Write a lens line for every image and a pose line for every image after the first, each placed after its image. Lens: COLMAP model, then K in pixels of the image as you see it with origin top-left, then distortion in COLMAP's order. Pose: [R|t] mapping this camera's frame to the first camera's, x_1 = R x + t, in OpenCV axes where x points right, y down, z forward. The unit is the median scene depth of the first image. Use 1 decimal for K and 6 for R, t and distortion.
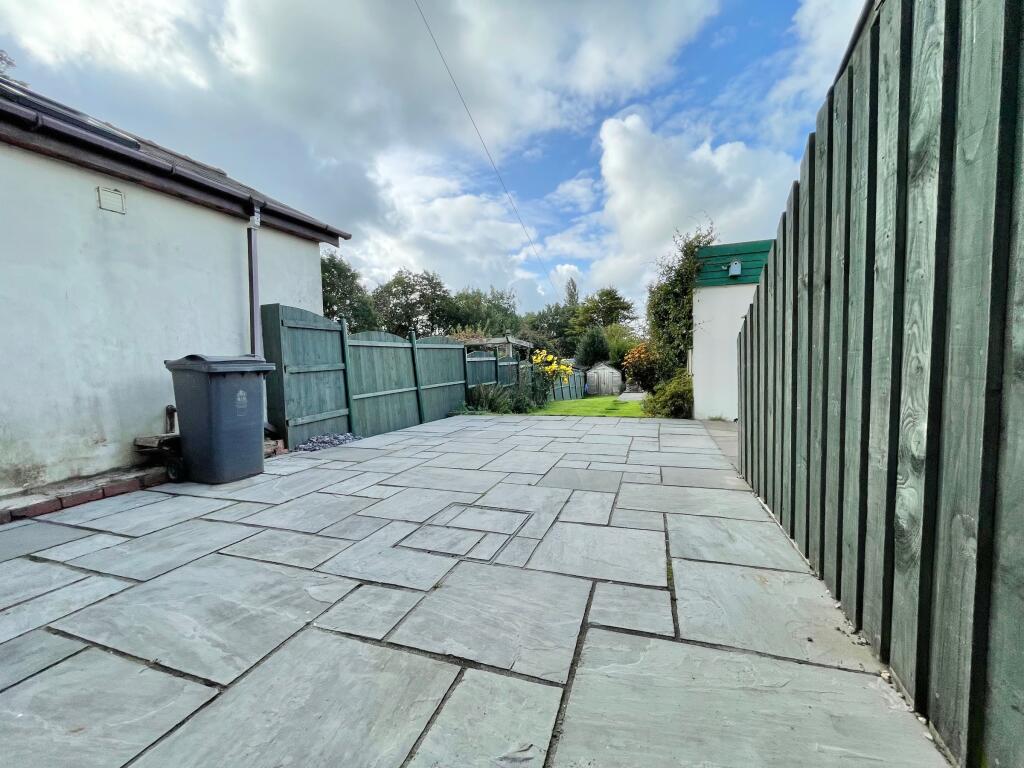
lens RADIAL K [[414.1, 0, 509.6], [0, 414.1, 383.9], [0, 0, 1]] dist [-0.003424, 0.000021]
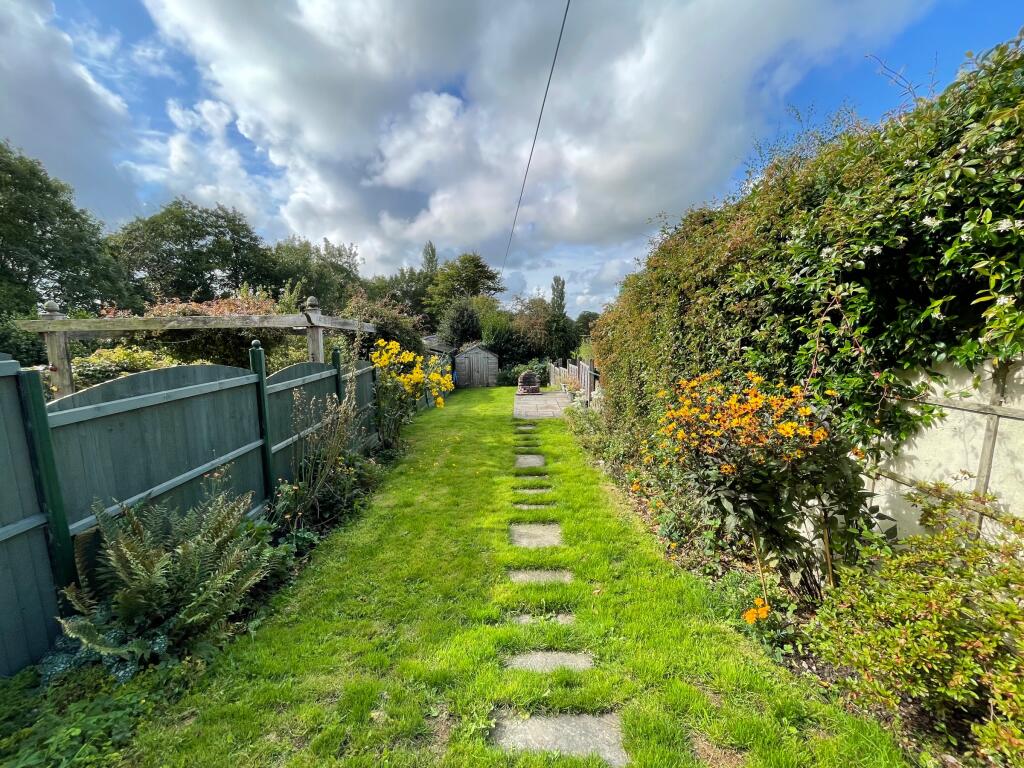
lens RADIAL K [[414.1, 0, 509.6], [0, 414.1, 383.9], [0, 0, 1]] dist [-0.003424, 0.000021]
pose [[0.941205, -0.025977, 0.336835, 0.013948], [0.001881, 0.997427, 0.071666, -0.021452], [-0.337830, -0.066819, 0.938832, 0.156063]]
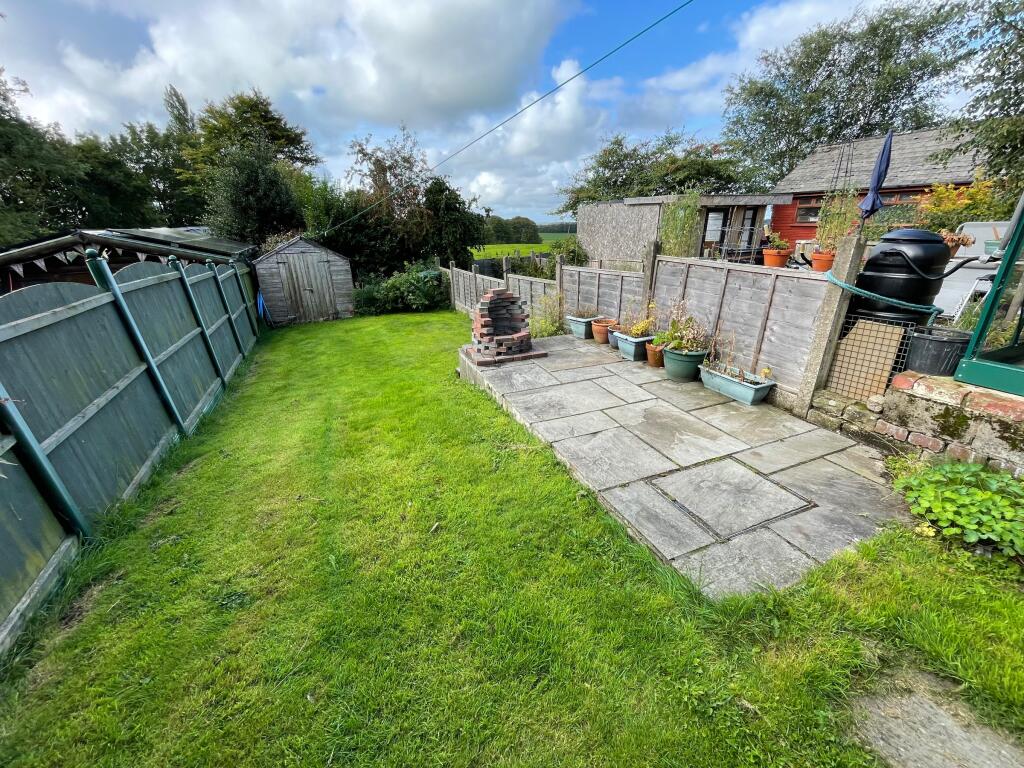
lens RADIAL K [[414.1, 0, 509.6], [0, 414.1, 383.9], [0, 0, 1]] dist [-0.003424, 0.000021]
pose [[0.732573, -0.225061, 0.642406, 0.059558], [0.032739, 0.954316, 0.297001, -0.017388], [-0.679901, -0.196543, 0.706474, 0.364111]]
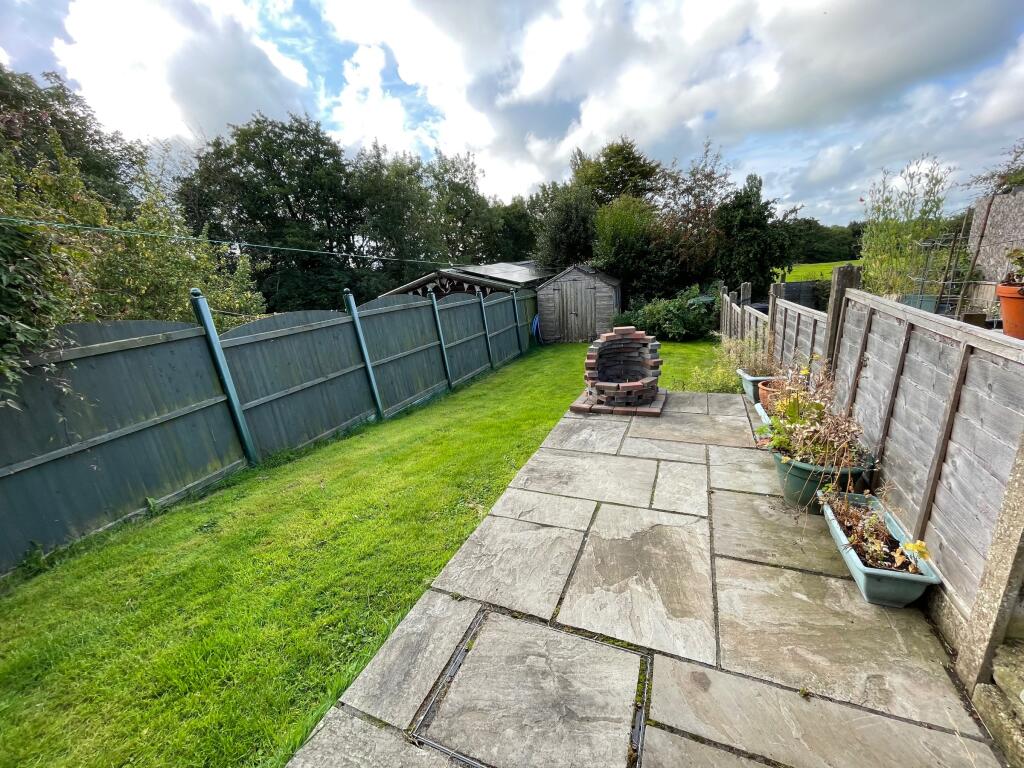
lens RADIAL K [[408.4, 0, 510.0], [0, 408.4, 395.8], [0, 0, 1]] dist [-0.003163, -0.000611]
pose [[0.997796, -0.034310, -0.056800, 0.114075], [0.047429, 0.967381, 0.248847, -0.018173], [0.046409, -0.250993, 0.966876, 0.354153]]
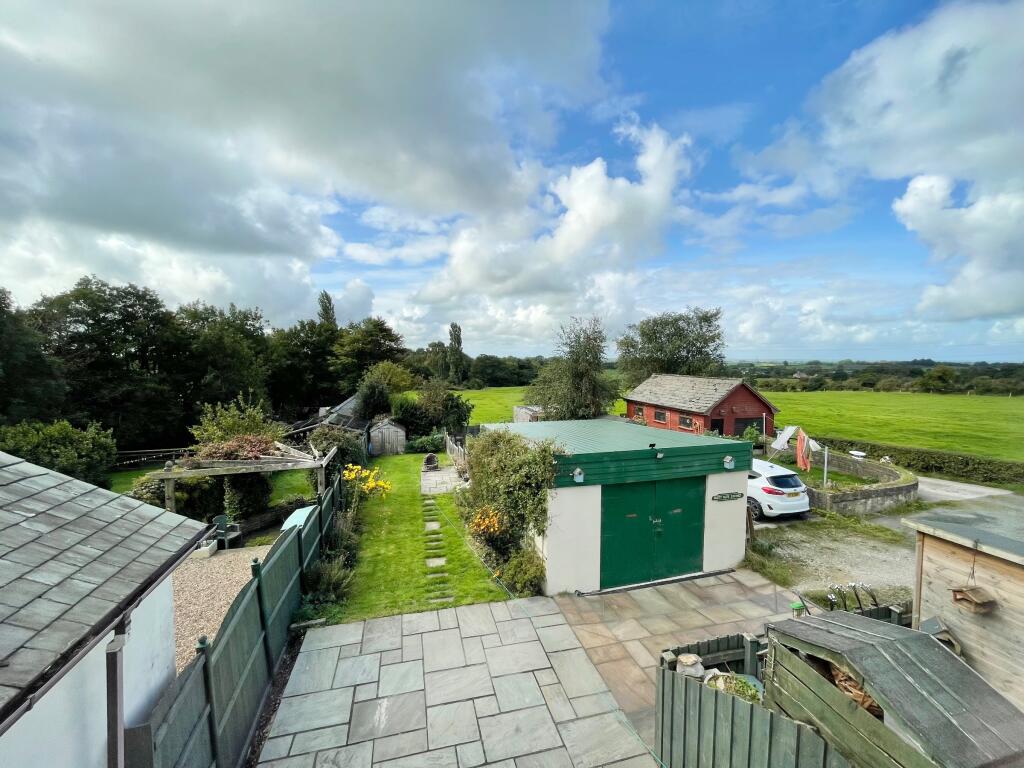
lens RADIAL K [[414.1, 0, 509.6], [0, 414.1, 383.9], [0, 0, 1]] dist [-0.003424, 0.000021]
pose [[0.833357, 0.000916, 0.552735, -0.048274], [0.004906, 0.999947, -0.009054, -0.082905], [-0.552714, 0.010257, 0.833308, 0.011601]]
